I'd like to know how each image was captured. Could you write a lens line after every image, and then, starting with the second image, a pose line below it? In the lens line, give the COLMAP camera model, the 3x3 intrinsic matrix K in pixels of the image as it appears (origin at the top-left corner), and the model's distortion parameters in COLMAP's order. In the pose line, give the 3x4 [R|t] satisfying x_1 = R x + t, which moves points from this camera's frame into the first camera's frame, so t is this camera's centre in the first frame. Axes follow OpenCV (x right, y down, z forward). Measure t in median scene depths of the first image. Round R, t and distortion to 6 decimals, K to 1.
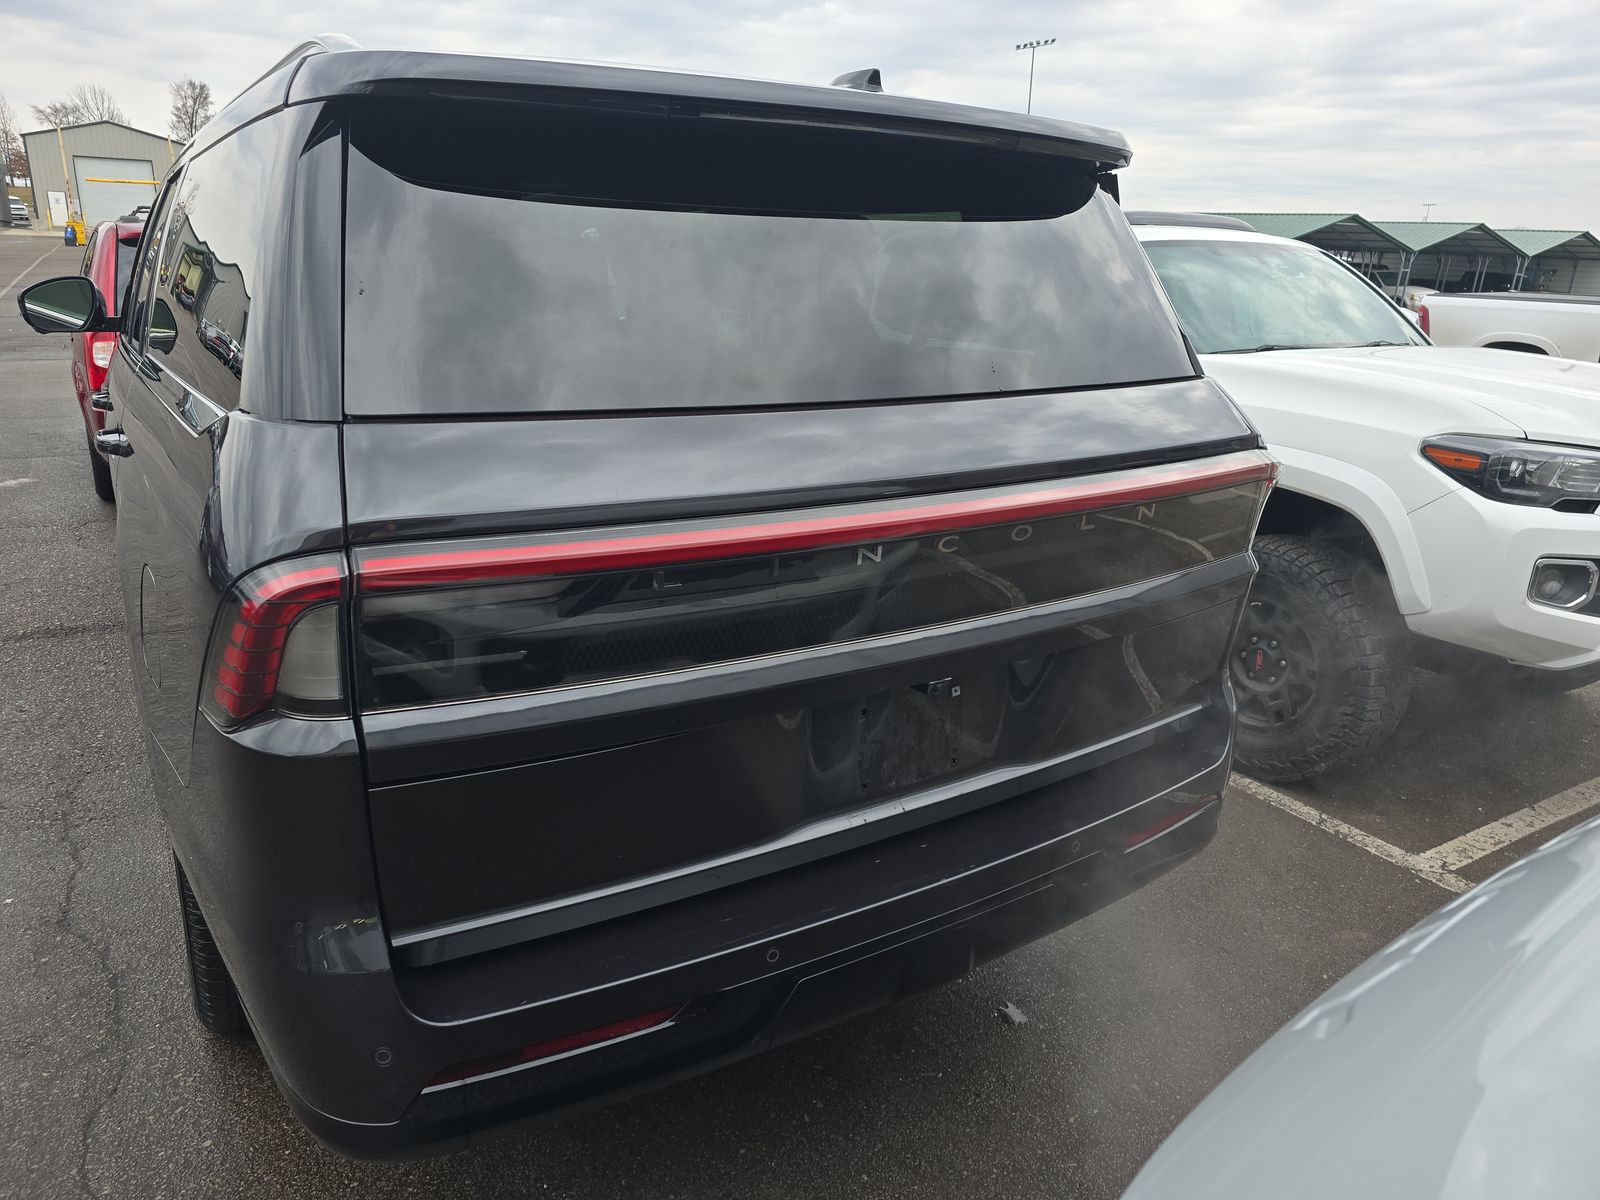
lens RADIAL K [[1082.6, 0, 793.1], [0, 1082.6, 600.5], [0, 0, 1]] dist [0.056280, -0.041438]
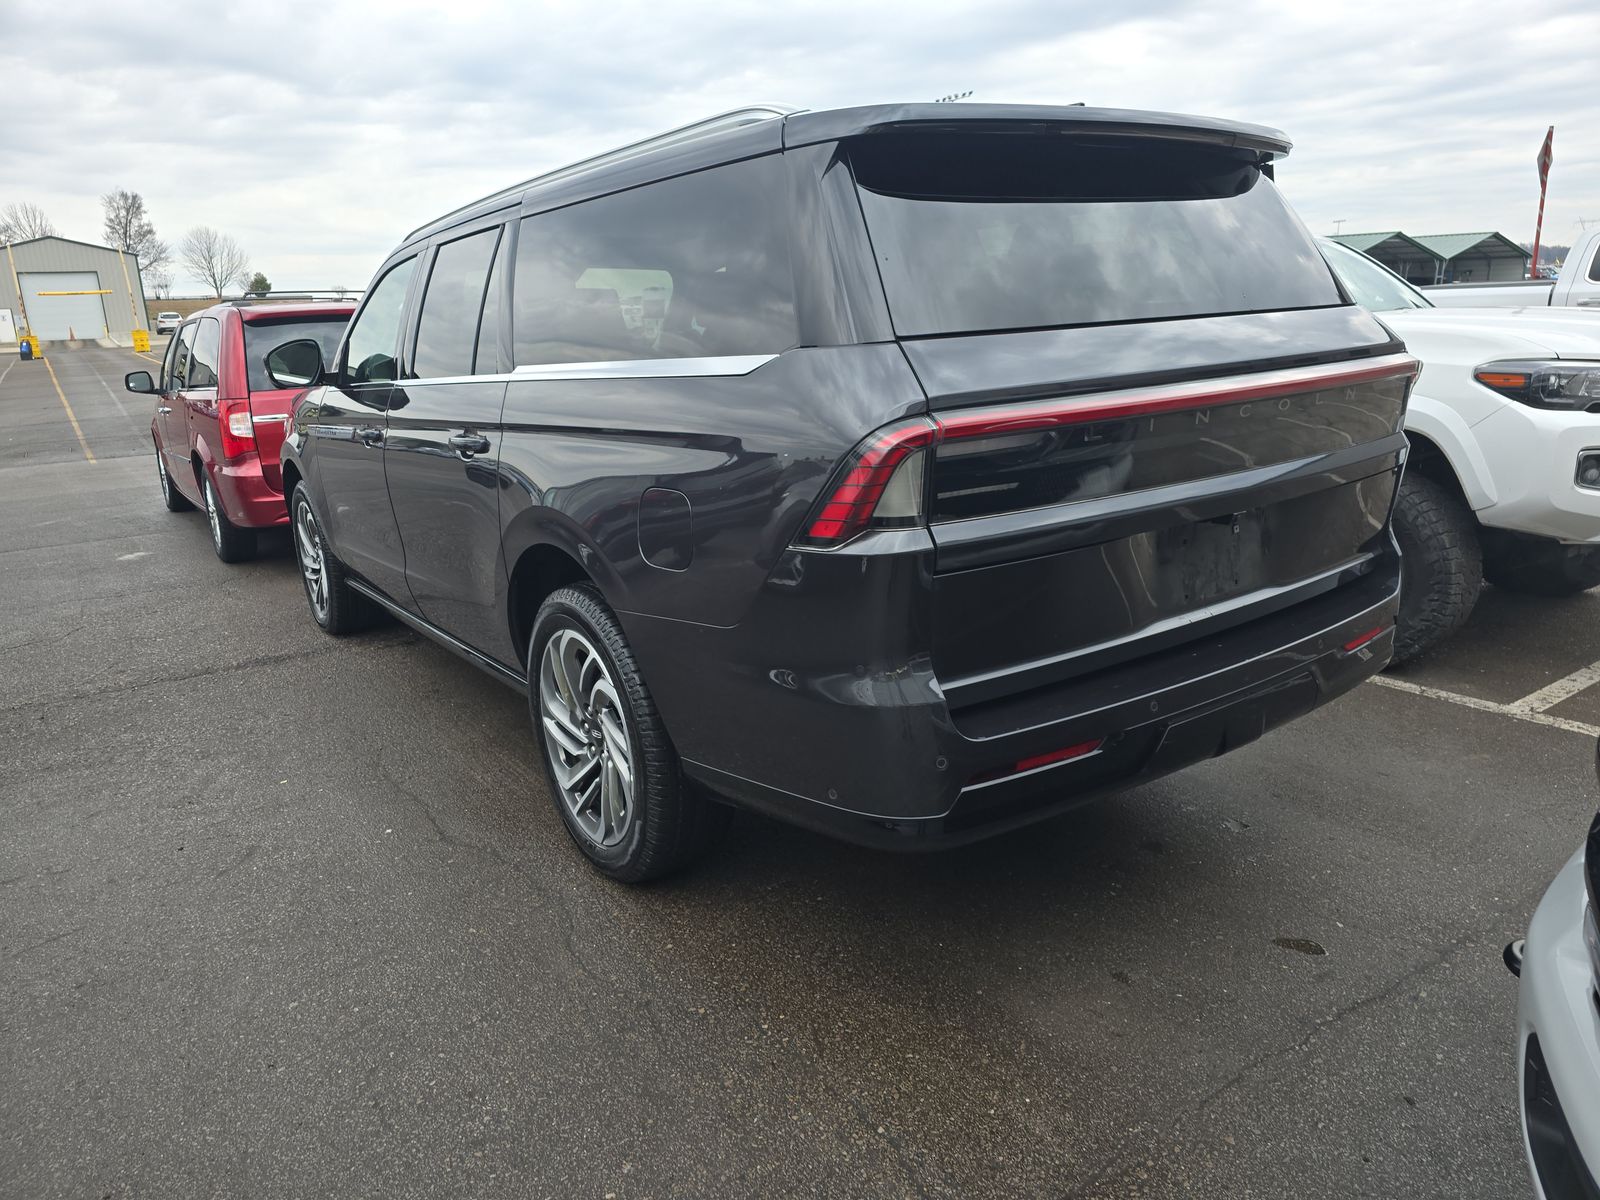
lens RADIAL K [[1082.6, 0, 794.9], [0, 1082.6, 600.3], [0, 0, 1]] dist [0.056280, -0.041438]
pose [[0.995556, -0.087252, 0.035429, -0.261205], [0.088899, 0.994887, -0.047921, 0.106766], [-0.031067, 0.050857, 0.998223, -0.207064]]
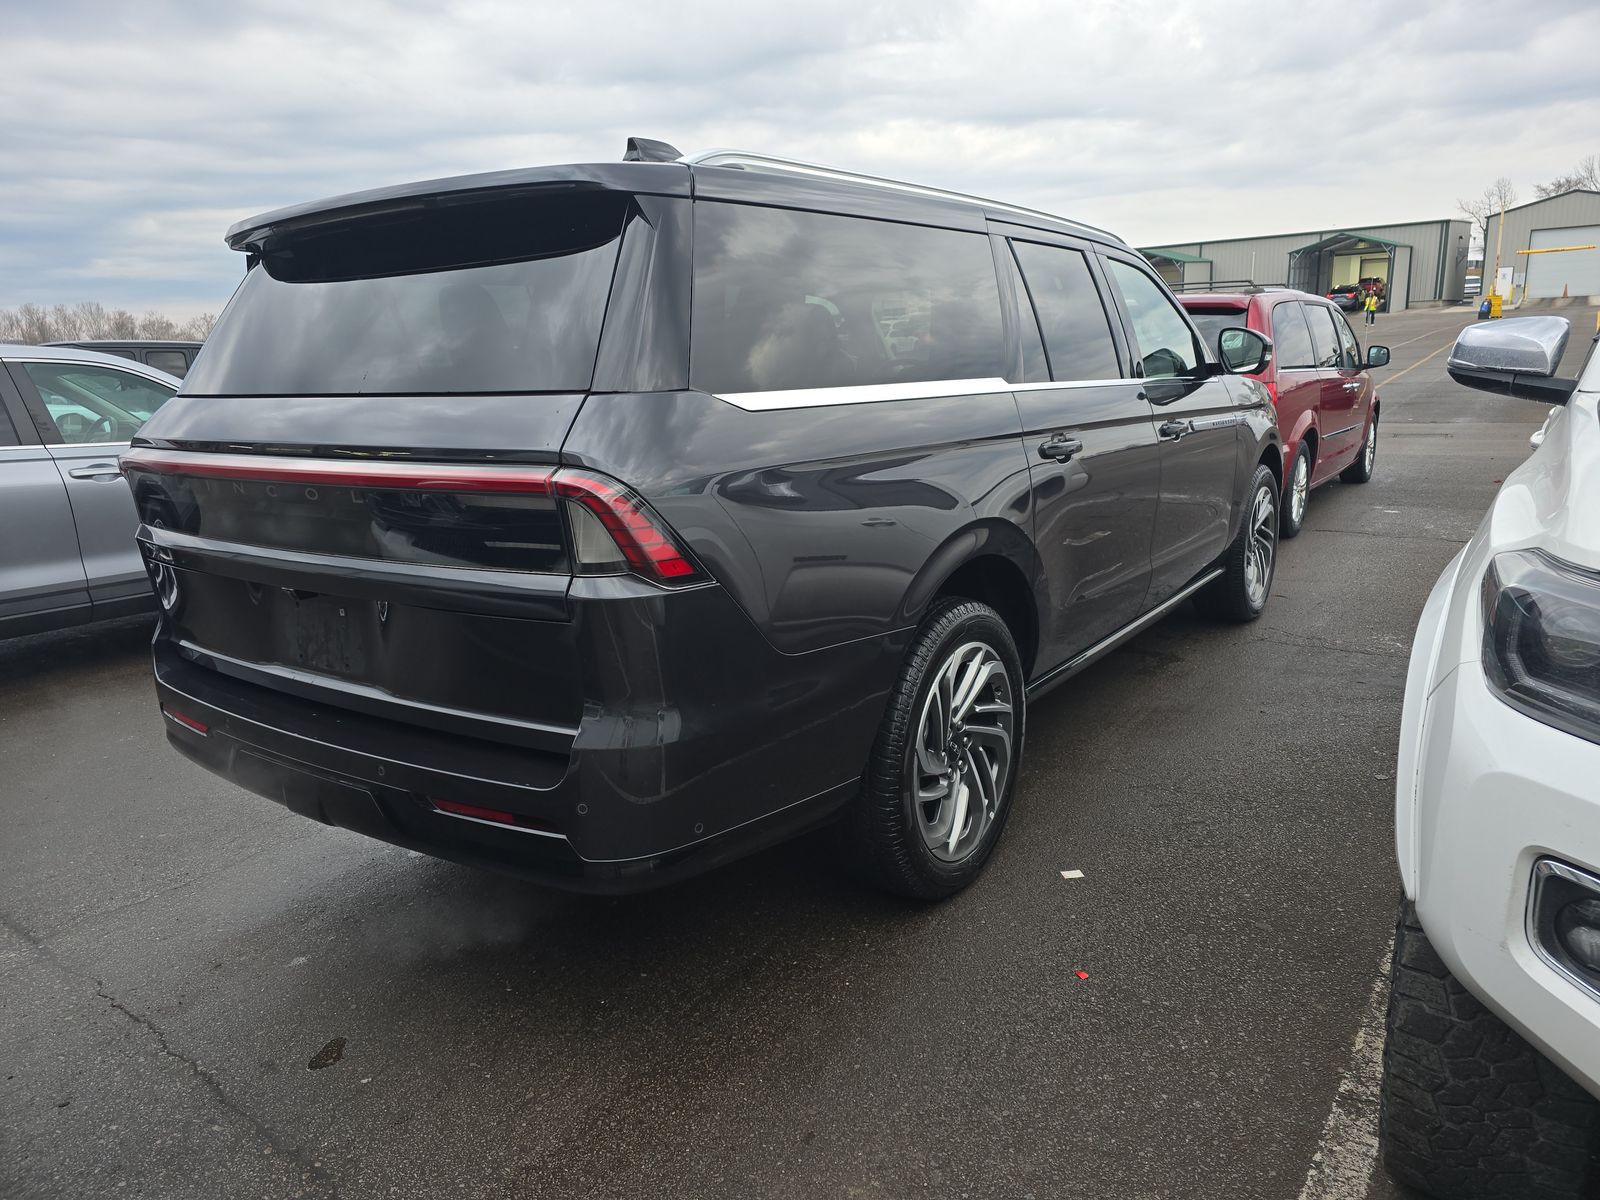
lens RADIAL K [[1082.6, 0, 795.7], [0, 1082.6, 601.5], [0, 0, 1]] dist [0.056280, -0.041438]
pose [[0.409861, 0.175153, -0.895173, 0.897182], [-0.229274, 0.969665, 0.084754, -0.098260], [0.882863, 0.170502, 0.437586, 0.501421]]
